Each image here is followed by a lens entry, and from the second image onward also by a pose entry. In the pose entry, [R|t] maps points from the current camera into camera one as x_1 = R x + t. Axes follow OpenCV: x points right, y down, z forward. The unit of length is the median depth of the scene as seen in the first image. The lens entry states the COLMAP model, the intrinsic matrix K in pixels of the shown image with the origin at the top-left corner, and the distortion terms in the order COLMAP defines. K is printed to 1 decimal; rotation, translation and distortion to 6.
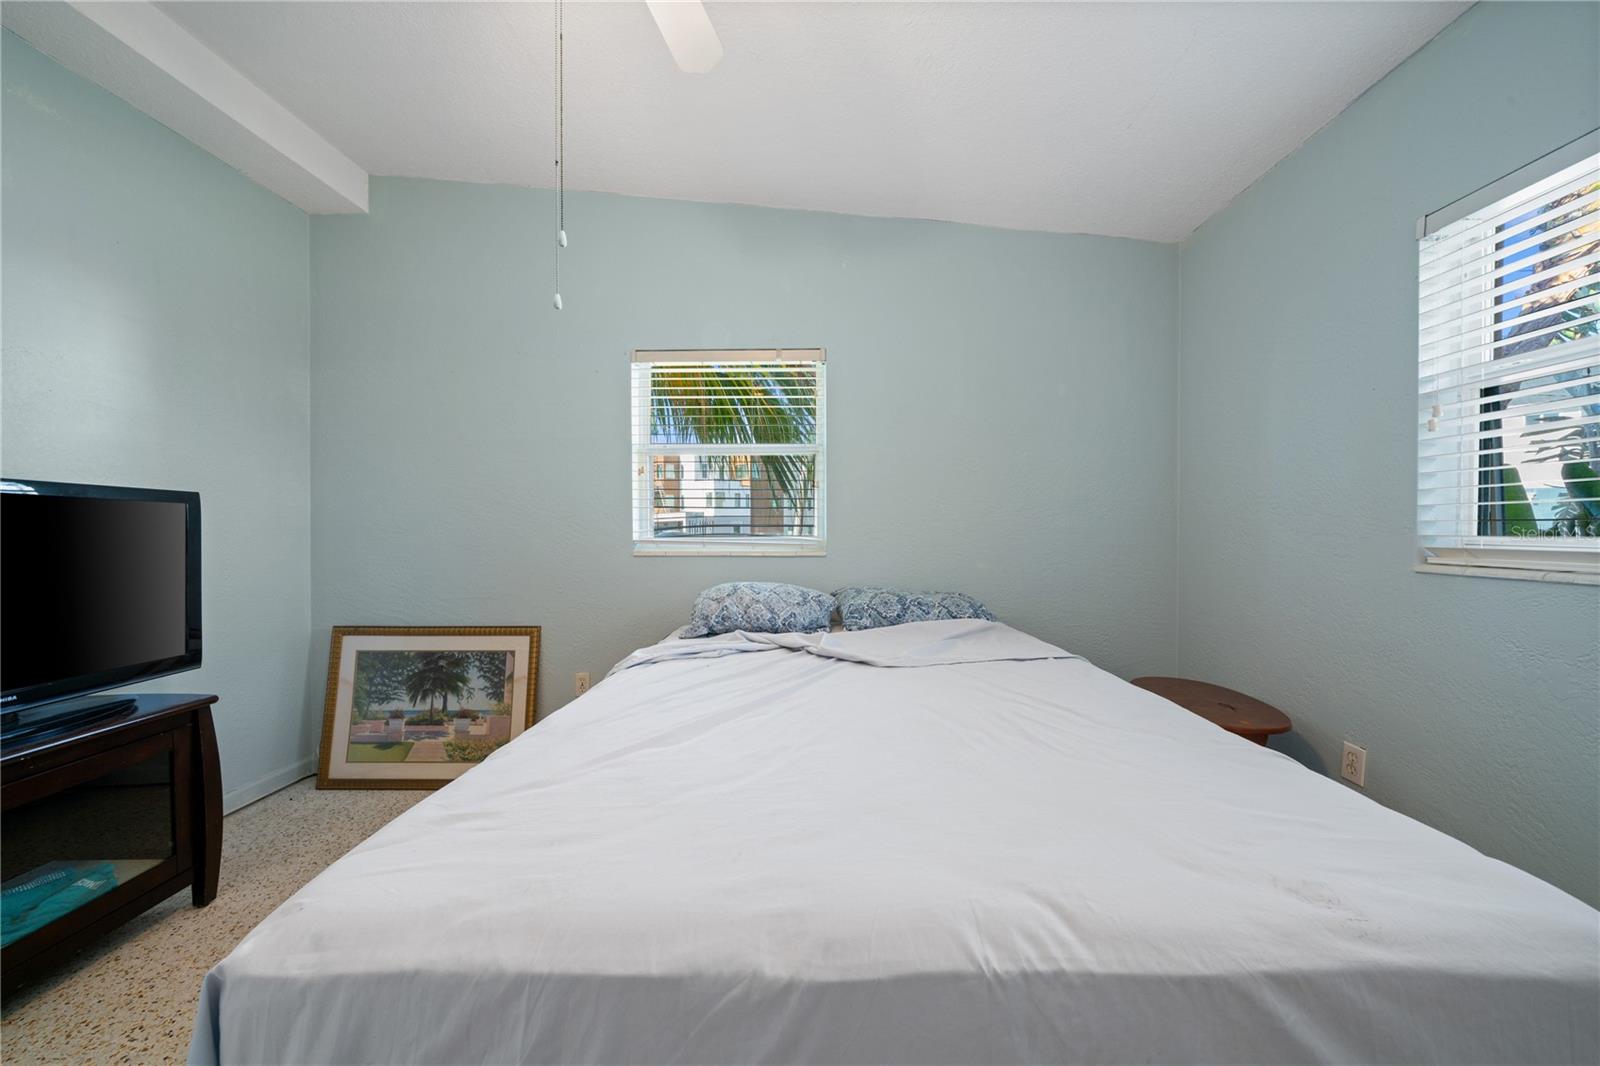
lens RADIAL K [[541.4, 0, 802.6], [0, 541.4, 542.4], [0, 0, 1]] dist [-0.007143, 0.000146]
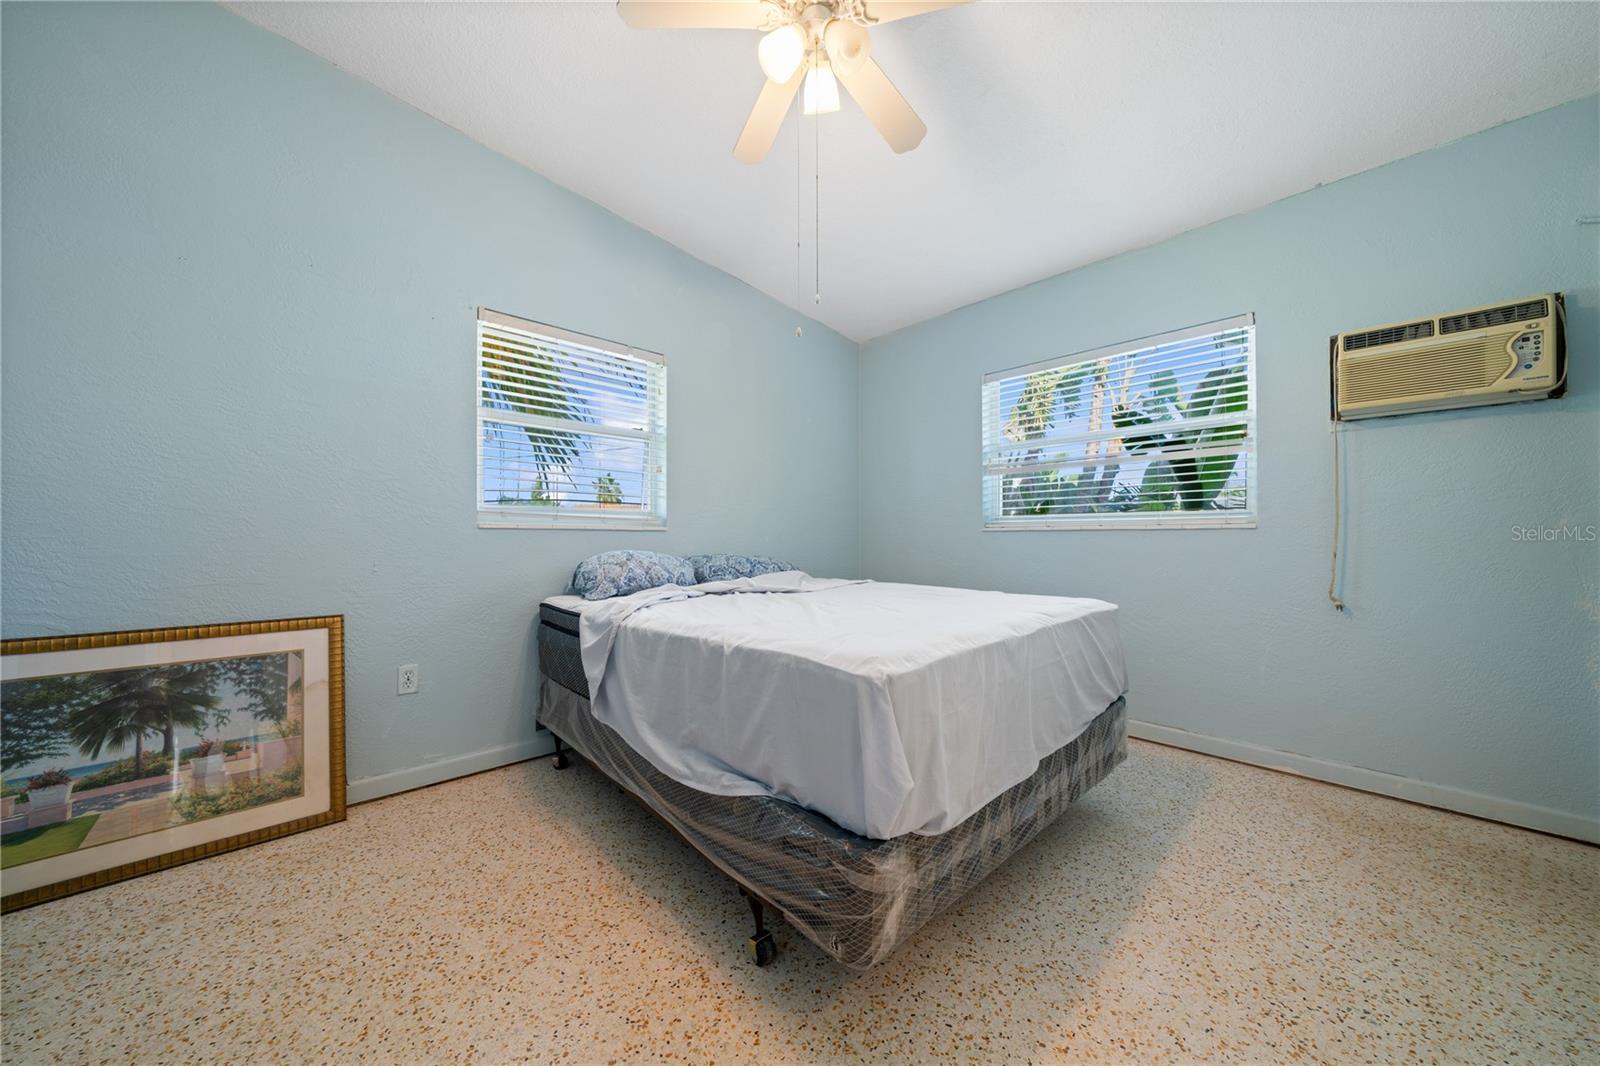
lens RADIAL K [[541.4, 0, 804.7], [0, 541.4, 538.8], [0, 0, 1]] dist [-0.007143, 0.000146]
pose [[0.709135, 0.002613, 0.705068, -0.570806], [0.013702, 0.999753, -0.017486, 0.067246], [-0.704940, 0.022061, 0.708924, -0.043640]]
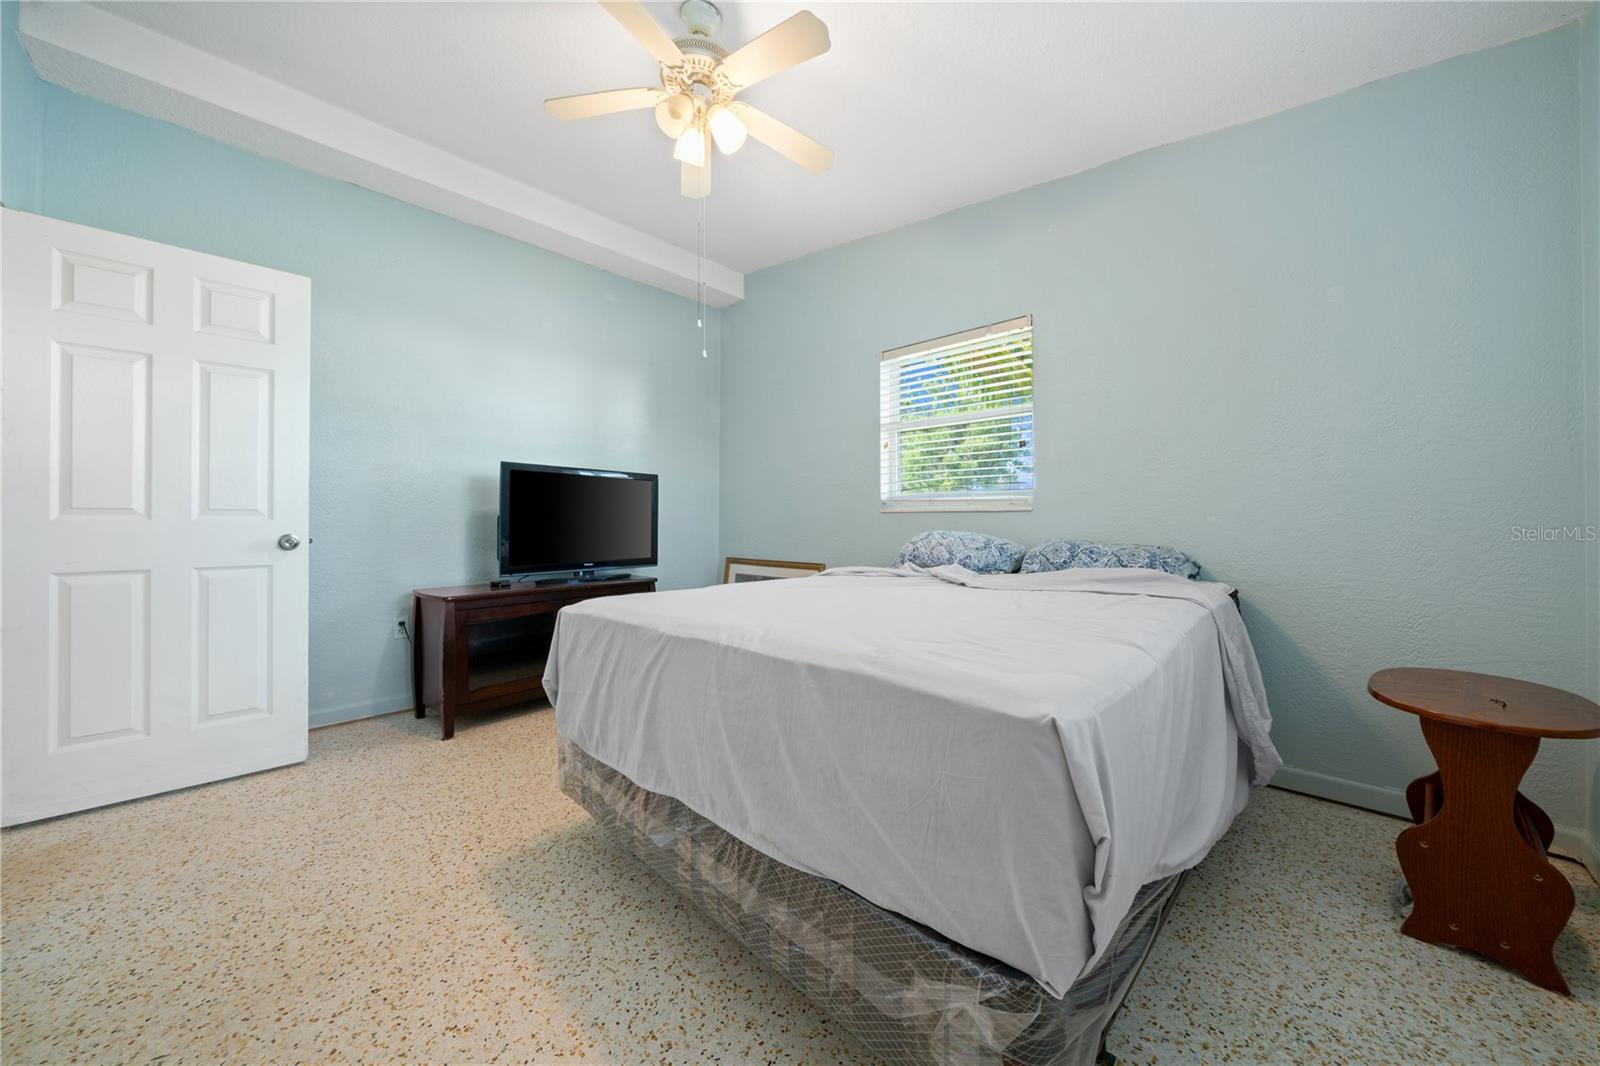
lens RADIAL K [[541.4, 0, 804.4], [0, 541.4, 524.4], [0, 0, 1]] dist [-0.007143, 0.000146]
pose [[0.752871, 0.006561, -0.658136, 0.401467], [-0.013466, 0.999895, -0.005435, 0.063611], [0.658031, 0.012954, 0.752880, -0.083821]]
